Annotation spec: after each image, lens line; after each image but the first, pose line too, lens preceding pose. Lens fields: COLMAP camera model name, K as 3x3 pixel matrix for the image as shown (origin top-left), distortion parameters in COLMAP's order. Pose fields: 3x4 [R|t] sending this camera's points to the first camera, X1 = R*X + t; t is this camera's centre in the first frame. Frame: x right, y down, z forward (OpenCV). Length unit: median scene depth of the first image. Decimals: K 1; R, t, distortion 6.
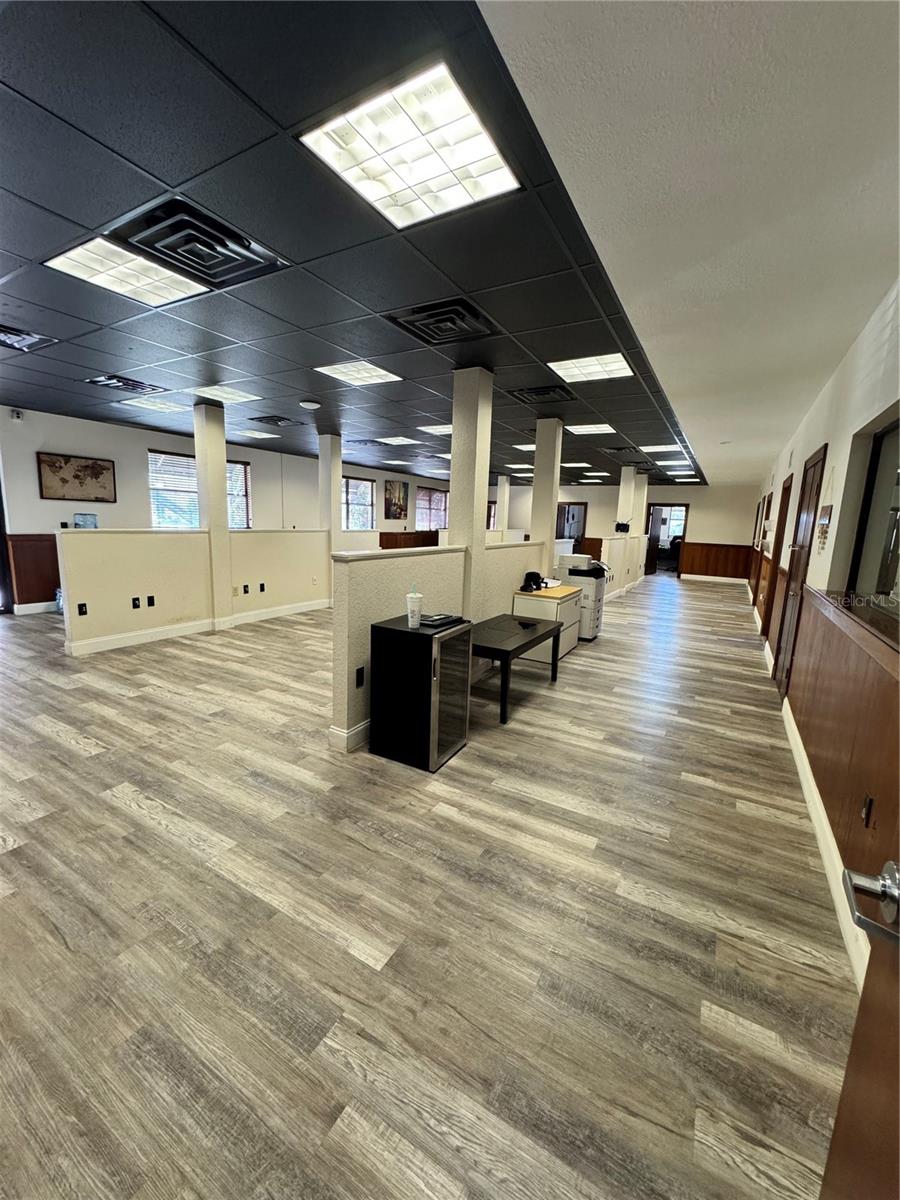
lens RADIAL K [[477.5, 0, 454.0], [0, 477.5, 598.3], [0, 0, 1]] dist [-0.002791, 0.000195]
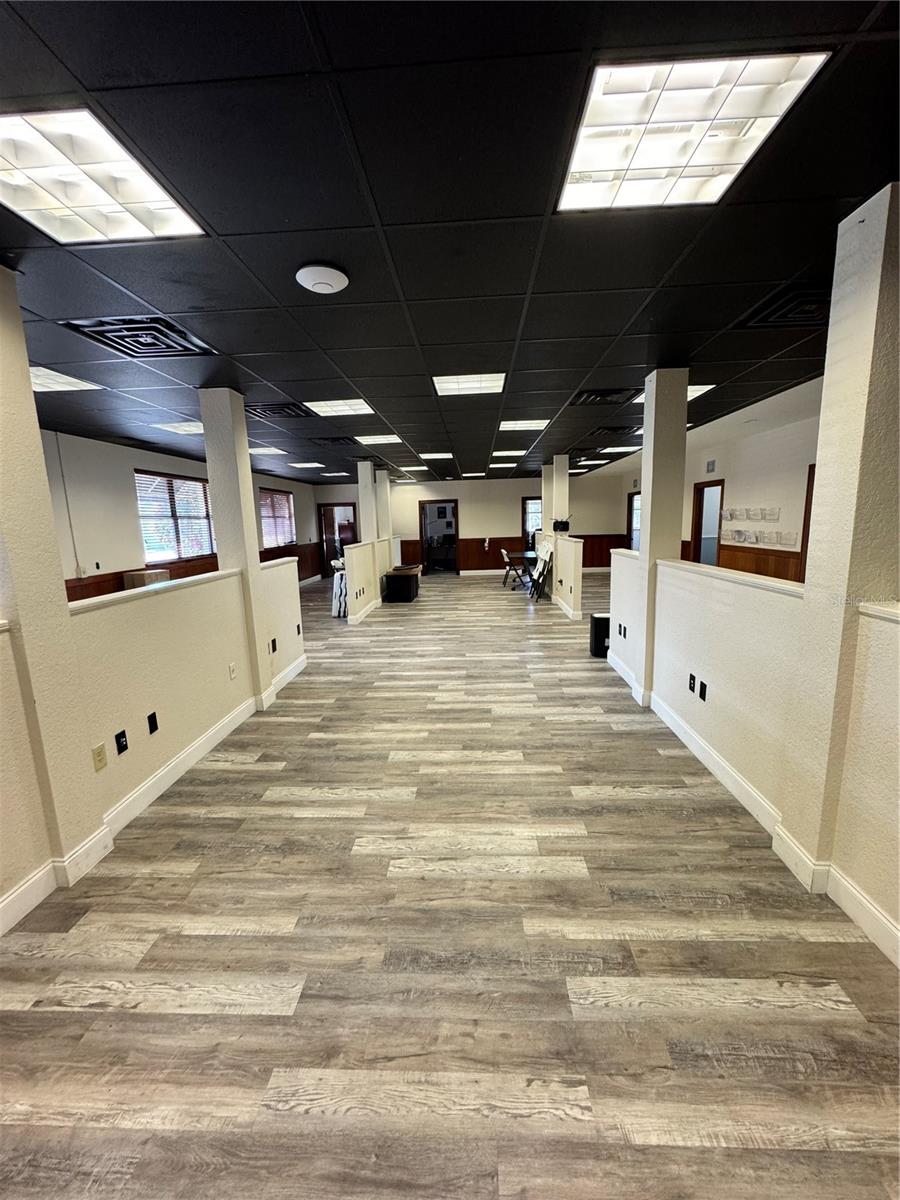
lens RADIAL K [[477.5, 0, 451.1], [0, 477.5, 592.5], [0, 0, 1]] dist [-0.002791, 0.000195]
pose [[0.888135, -0.130048, 0.440799, -0.458174], [0.133936, 0.990736, 0.022437, -0.156321], [-0.439633, 0.039112, 0.897326, 0.657948]]
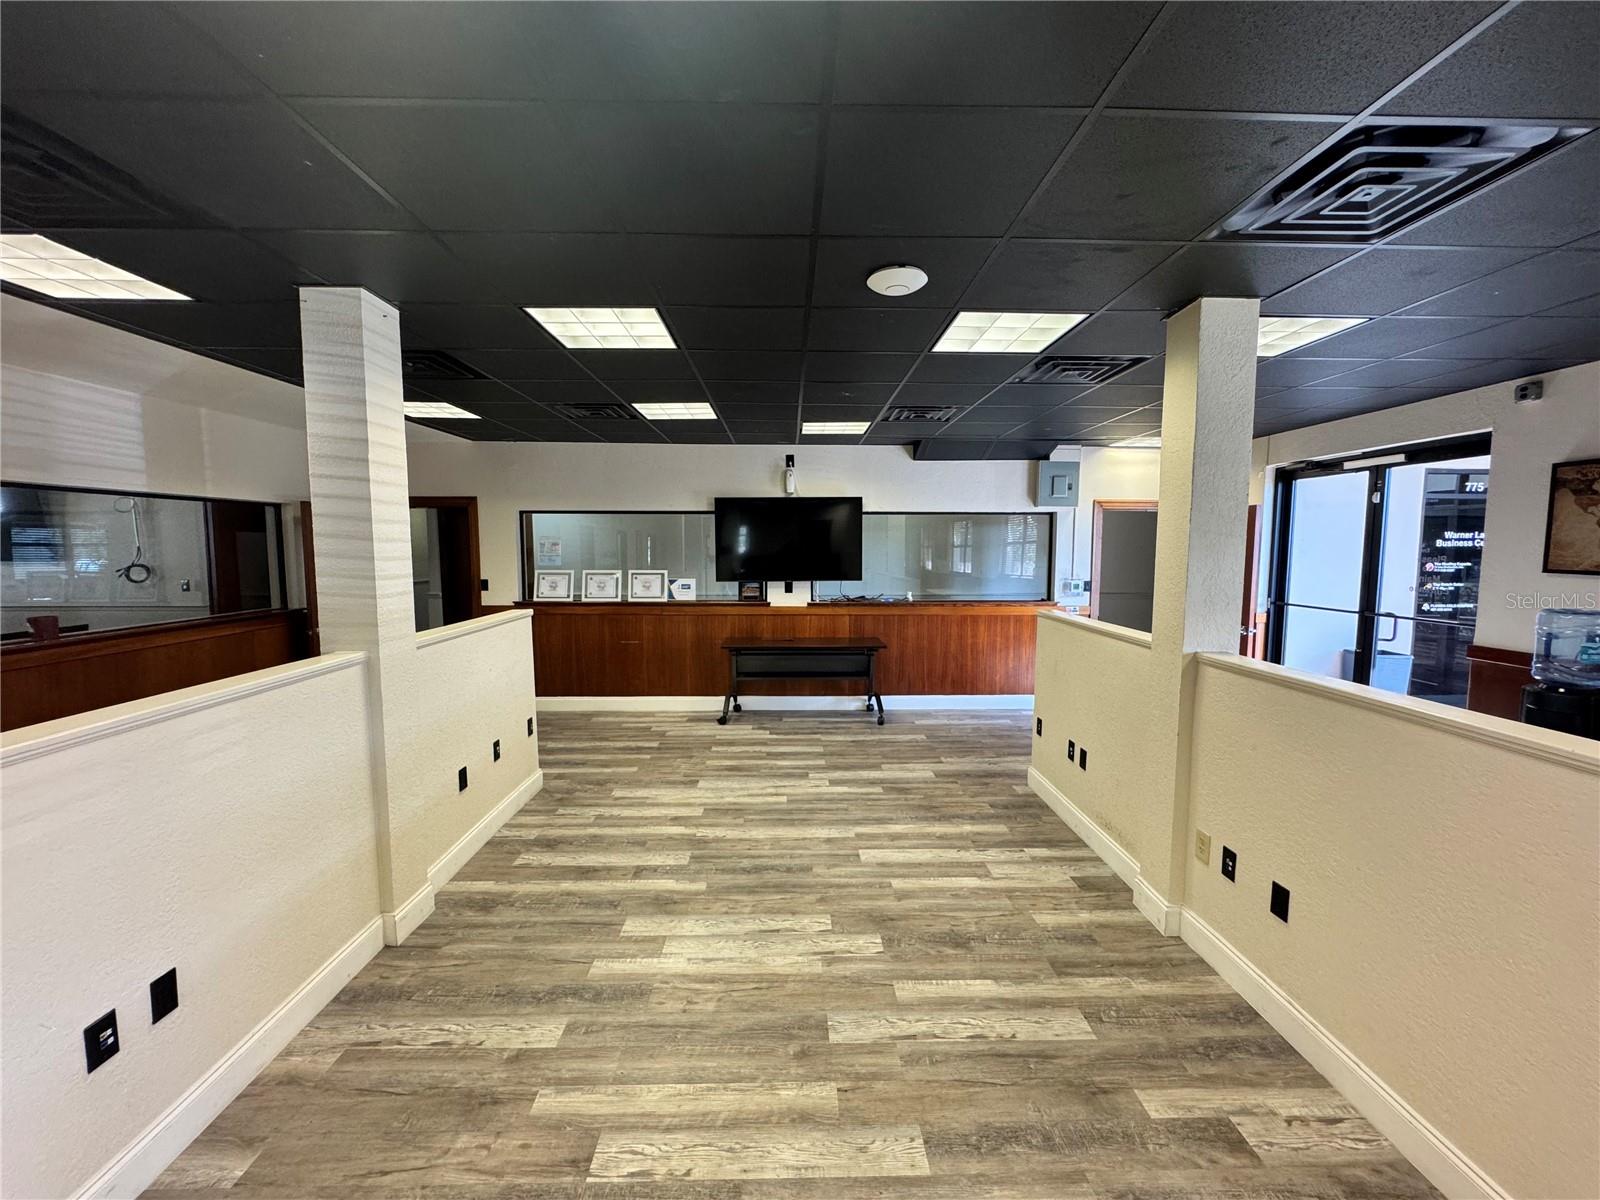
lens RADIAL K [[636.7, 0, 796.6], [0, 636.7, 598.4], [0, 0, 1]] dist [-0.002791, 0.000195]
pose [[-0.858116, 0.005557, -0.513425, -0.011326], [-0.116306, 0.971847, 0.204907, -0.298313], [0.500110, 0.235548, -0.833311, 1.521032]]
